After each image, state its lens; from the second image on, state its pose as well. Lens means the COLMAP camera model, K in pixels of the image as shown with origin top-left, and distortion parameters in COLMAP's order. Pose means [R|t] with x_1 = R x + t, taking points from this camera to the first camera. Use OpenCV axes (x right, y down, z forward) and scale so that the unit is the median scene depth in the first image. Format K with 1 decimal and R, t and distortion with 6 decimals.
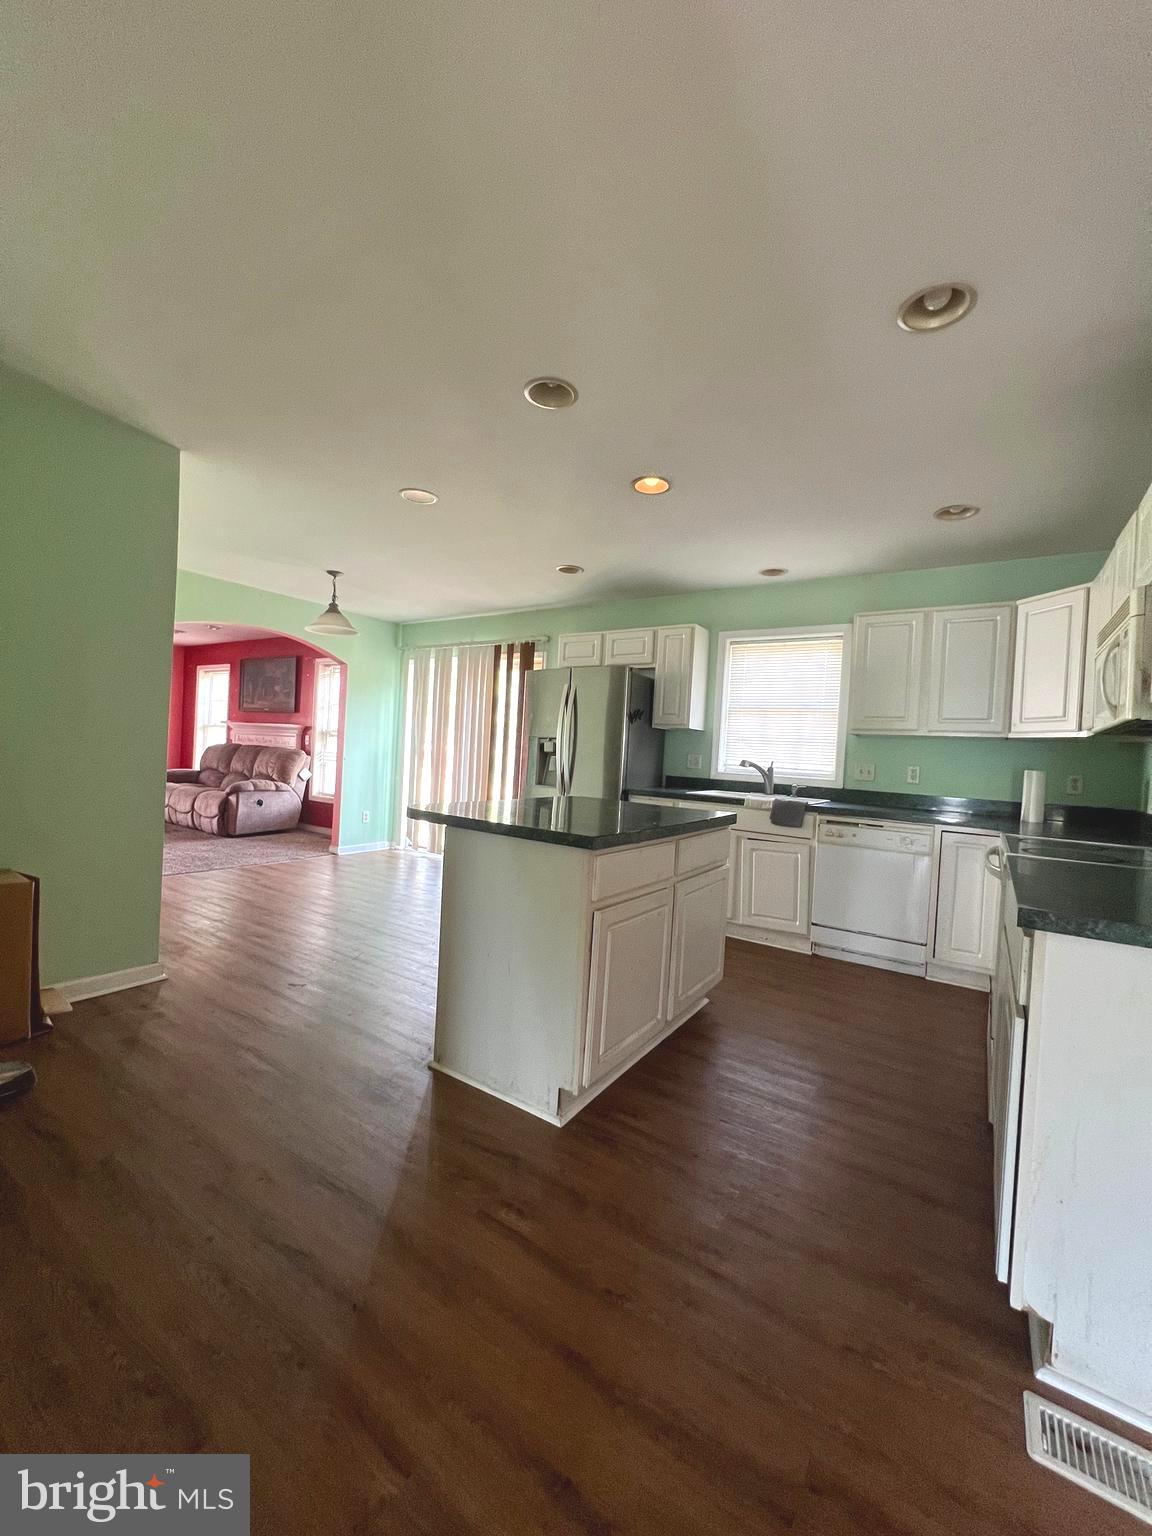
lens RADIAL K [[614.9, 0, 580.1], [0, 614.9, 766.2], [0, 0, 1]] dist [-0.007933, 0.001584]
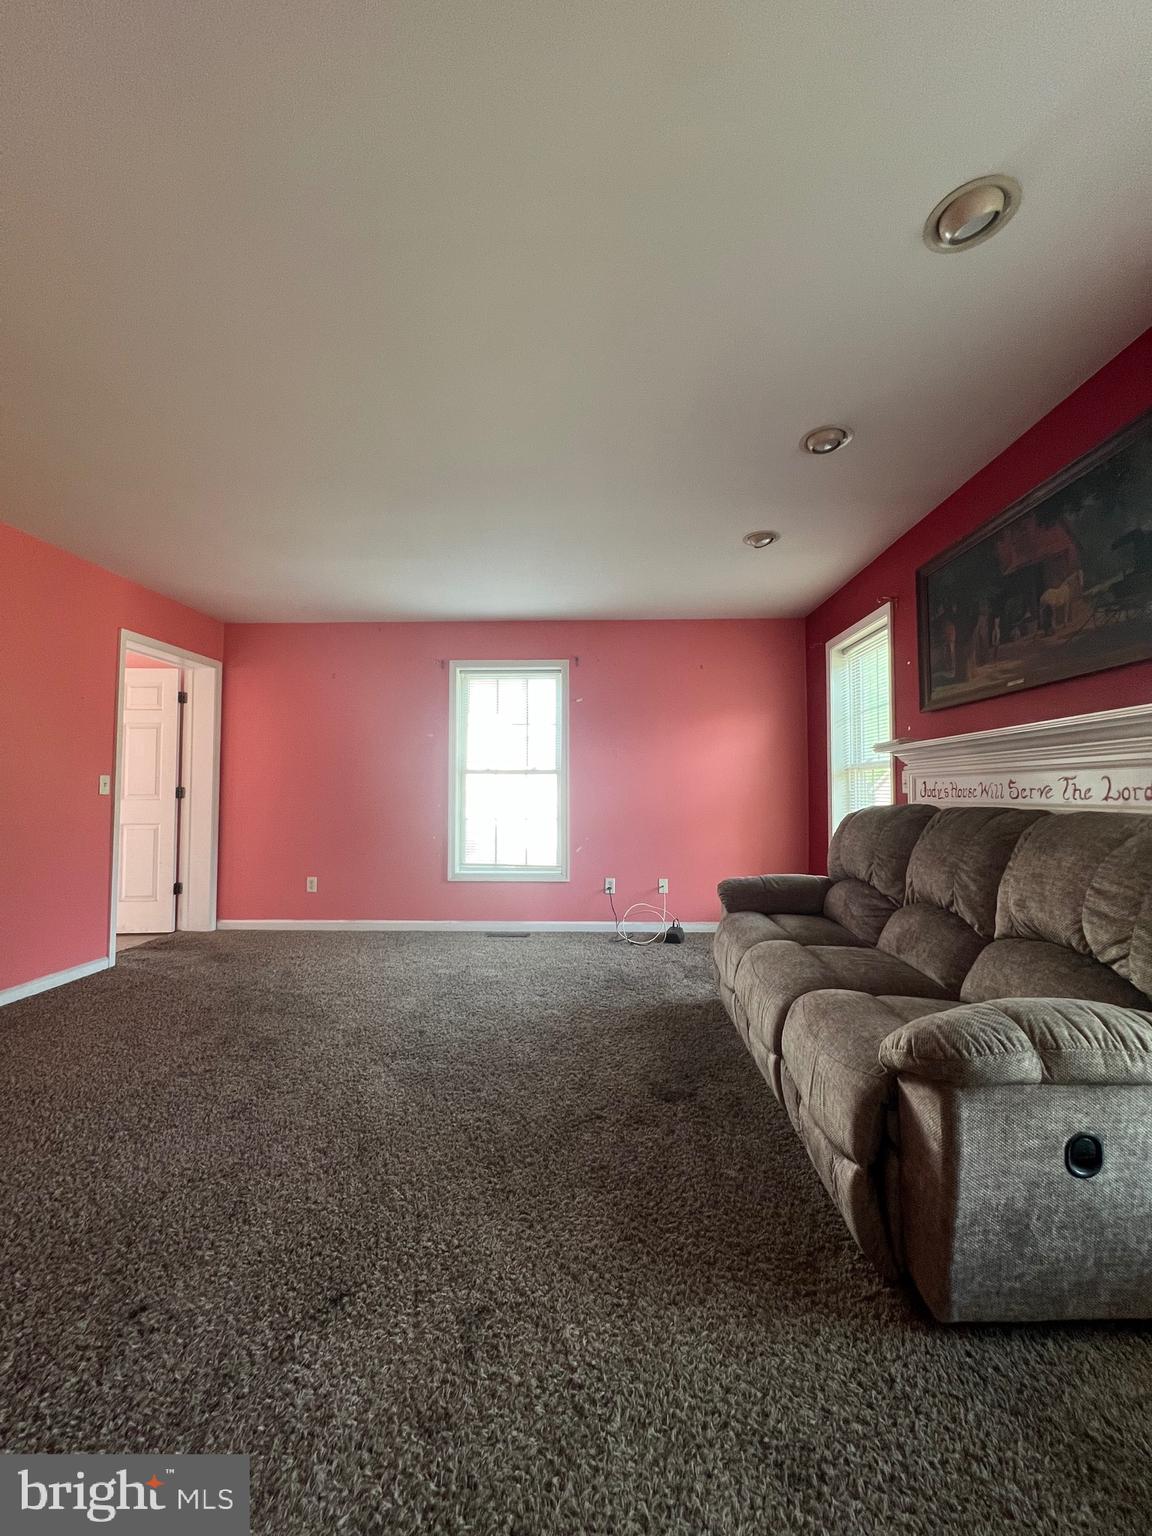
lens RADIAL K [[614.9, 0, 580.4], [0, 614.9, 769.4], [0, 0, 1]] dist [-0.007933, 0.001584]
pose [[0.528586, -0.086952, -0.844414, -0.389079], [0.011749, 0.995394, -0.095145, -0.027065], [0.848798, 0.040372, 0.527173, 0.691796]]
